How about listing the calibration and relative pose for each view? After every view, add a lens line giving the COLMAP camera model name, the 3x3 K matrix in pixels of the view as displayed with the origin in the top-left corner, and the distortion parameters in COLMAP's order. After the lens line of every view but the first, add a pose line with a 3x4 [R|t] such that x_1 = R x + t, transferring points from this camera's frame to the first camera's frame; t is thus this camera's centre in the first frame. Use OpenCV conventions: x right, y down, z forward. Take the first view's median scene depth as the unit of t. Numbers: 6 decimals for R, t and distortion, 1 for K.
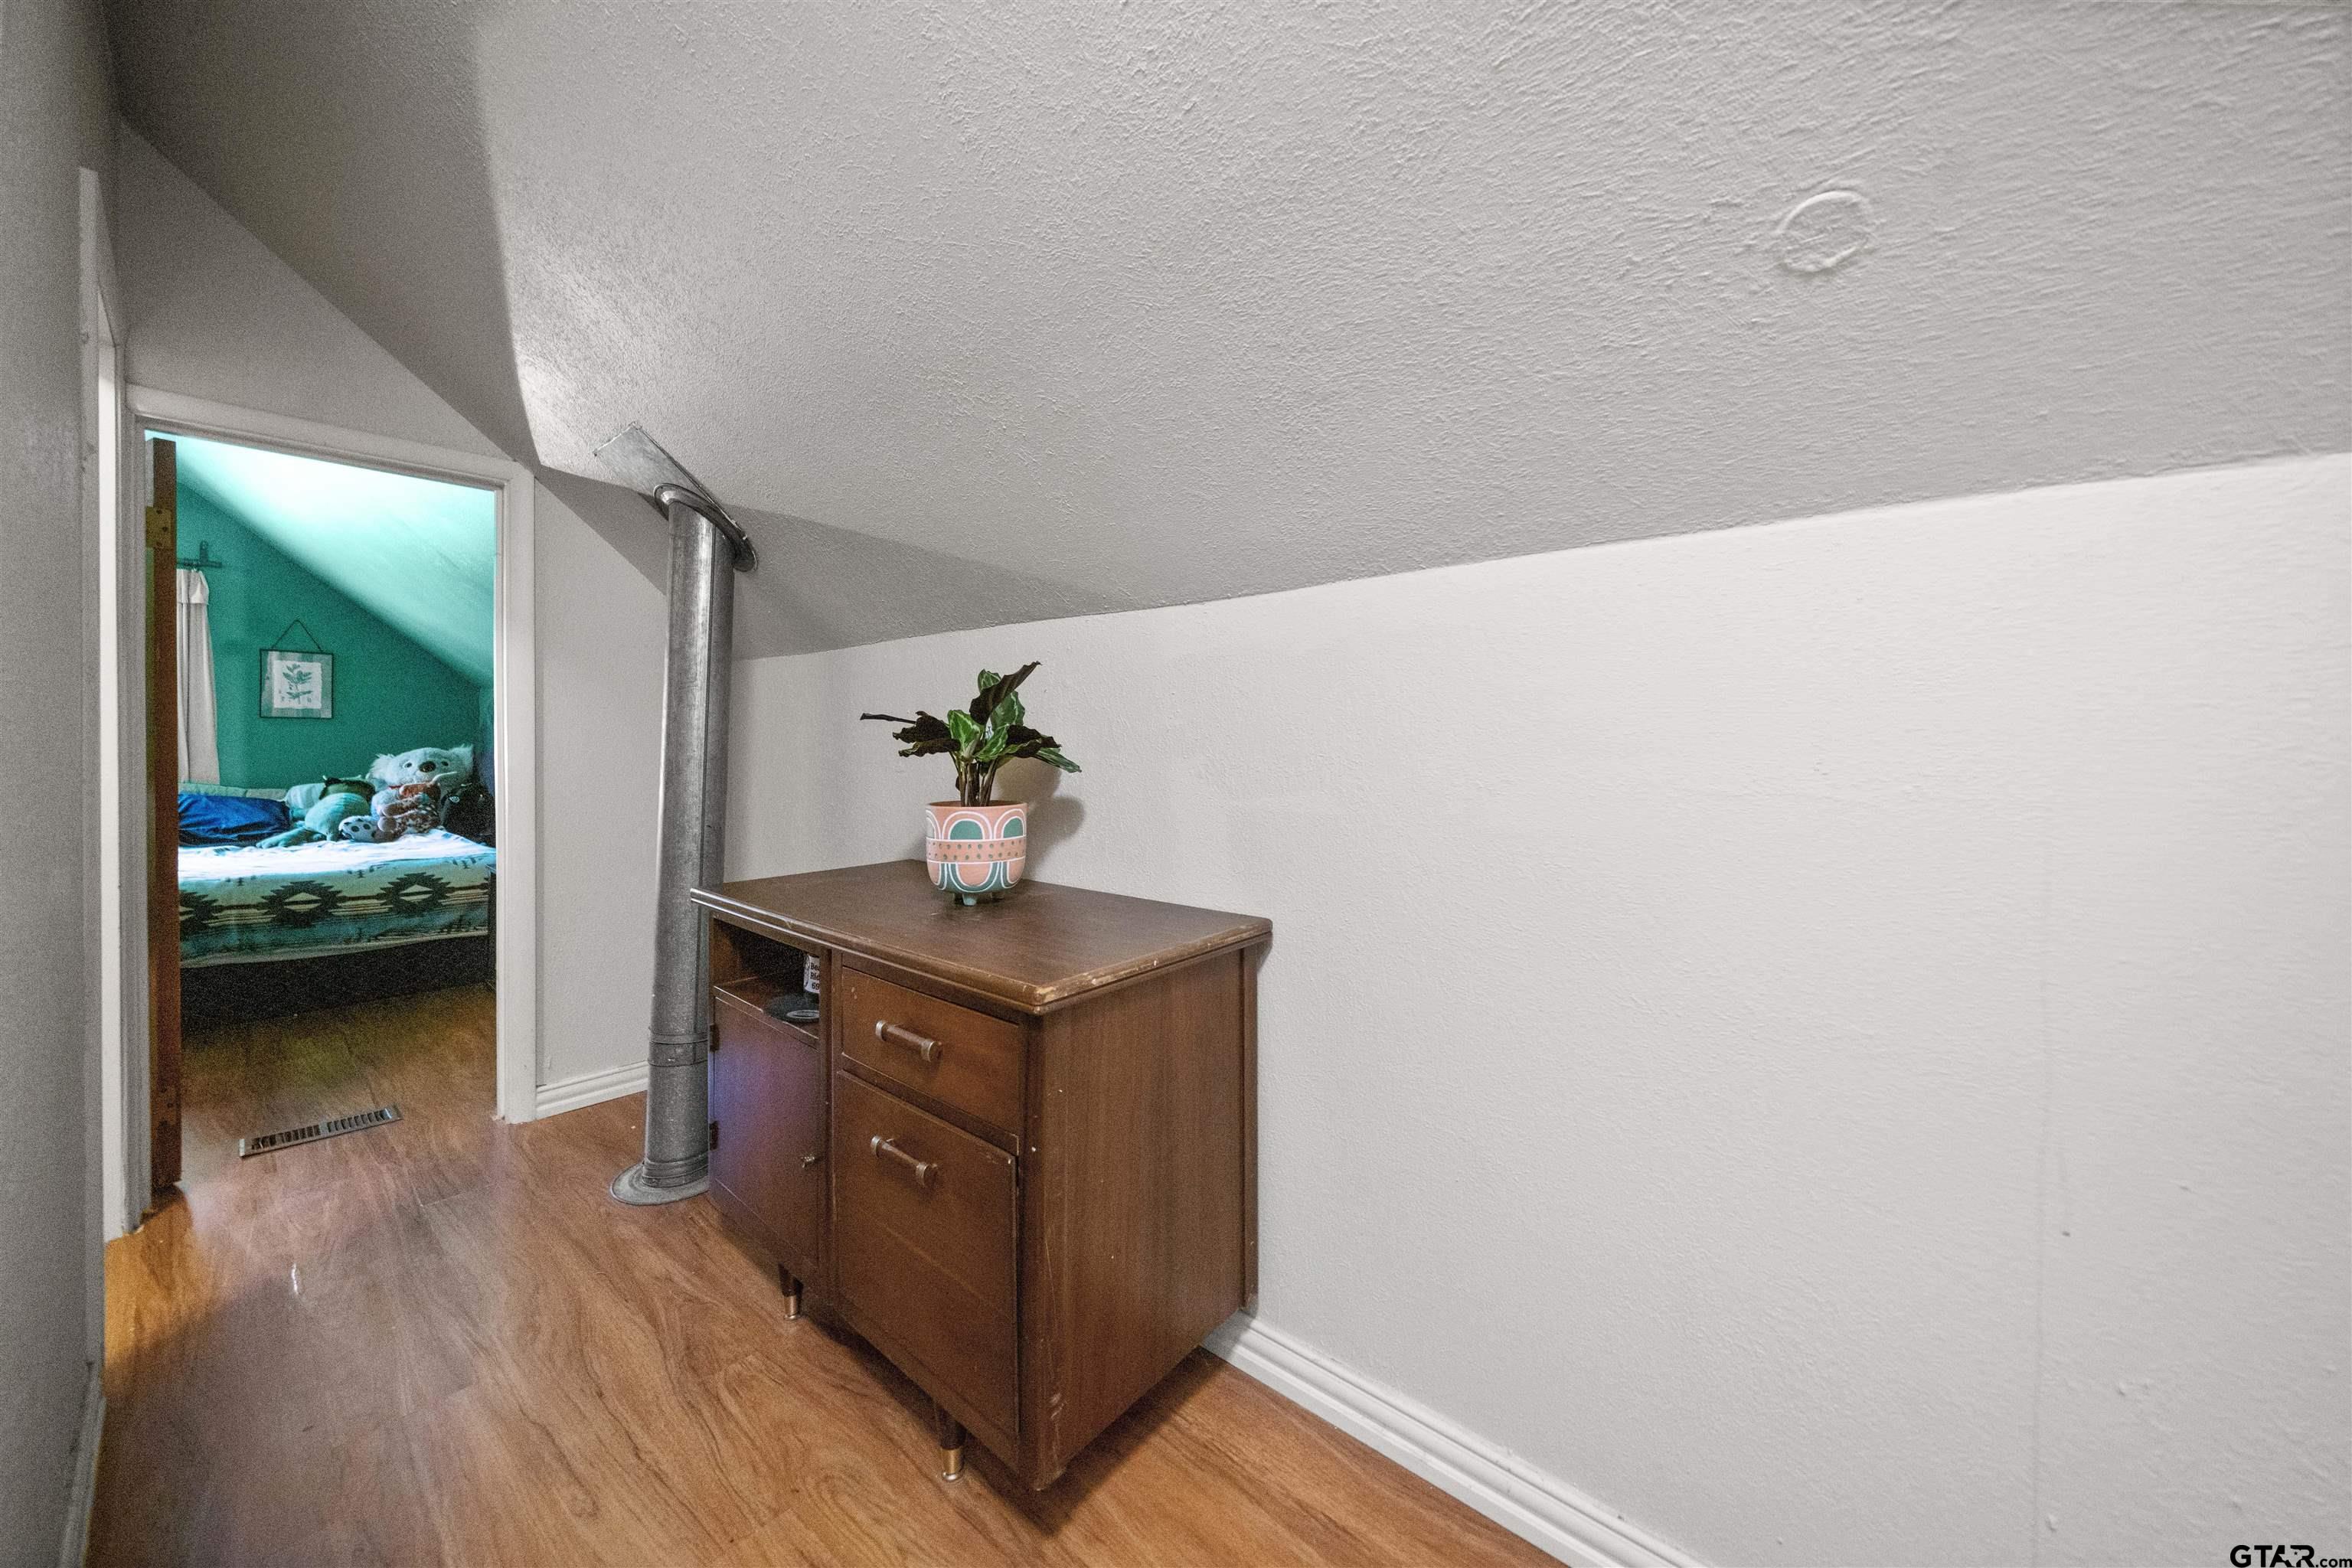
lens RADIAL K [[814.1, 0, 1157.0], [0, 814.1, 739.4], [0, 0, 1]] dist [-0.004711, -0.000163]
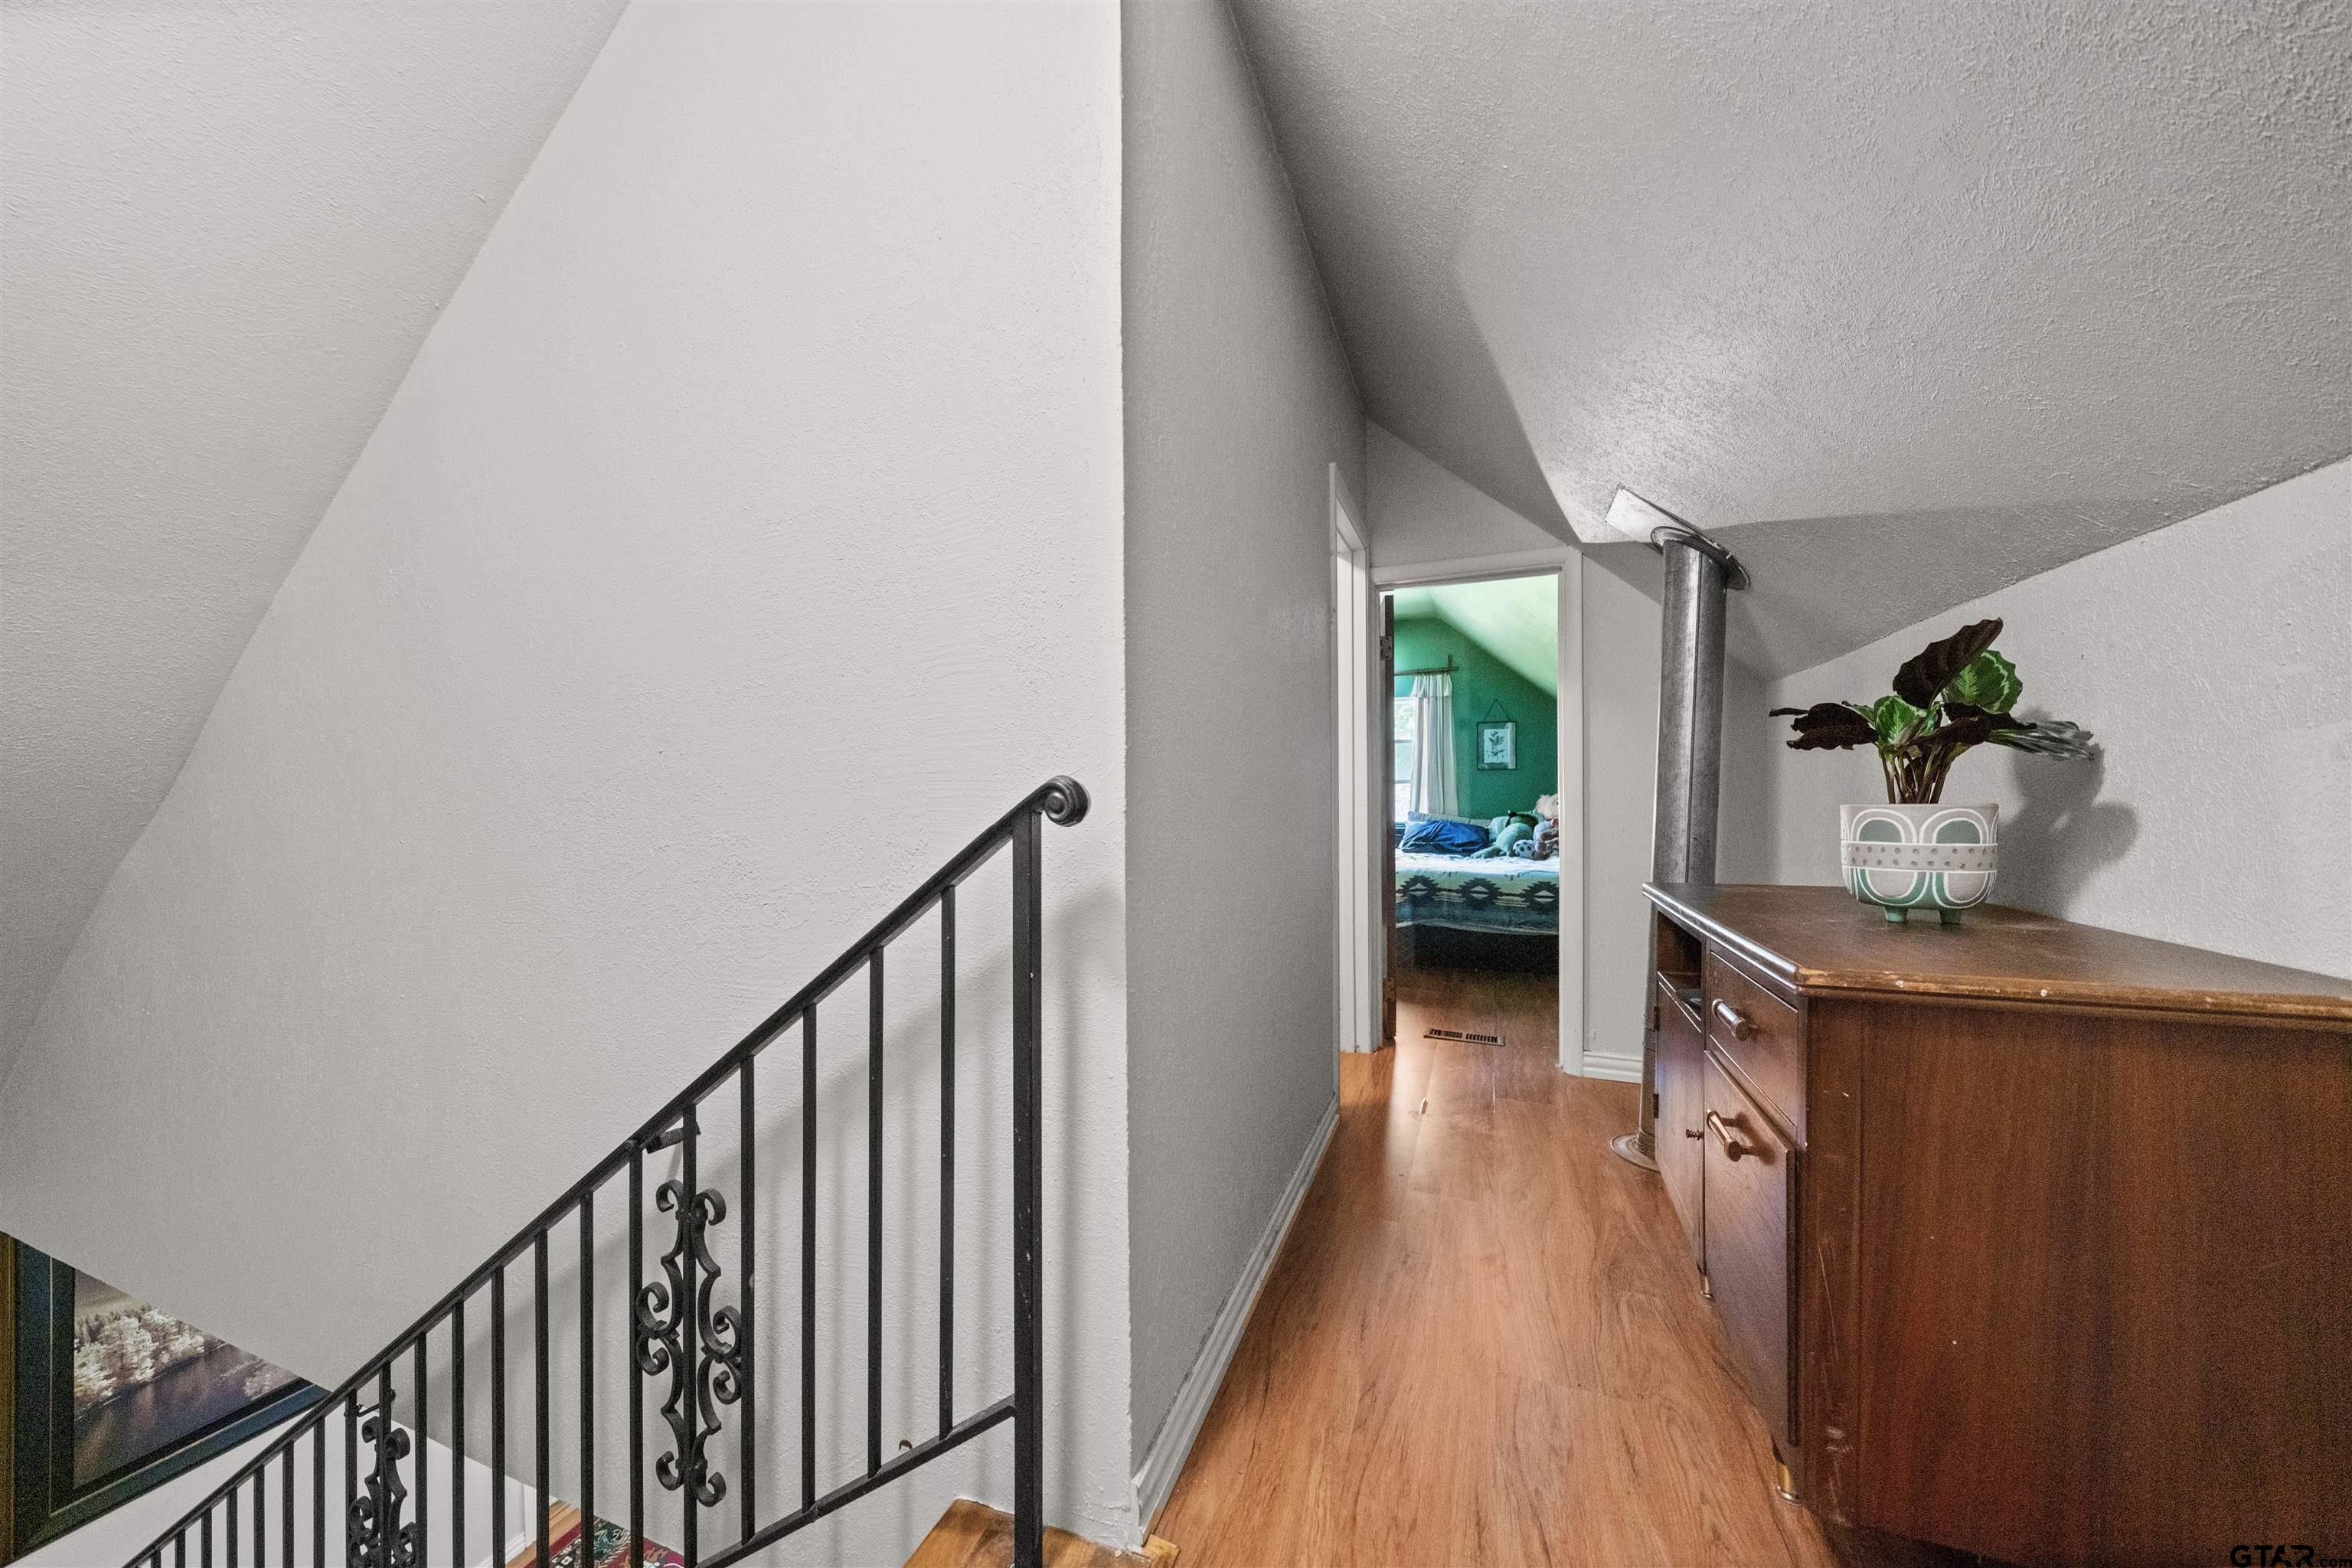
lens RADIAL K [[814.1, 0, 1160.0], [0, 814.1, 795.5], [0, 0, 1]] dist [-0.004711, -0.000163]
pose [[0.318567, -0.003892, -0.947892, 0.220734], [0.006026, 0.999980, -0.002080, 0.046868], [0.947881, -0.005049, 0.318584, 0.004089]]
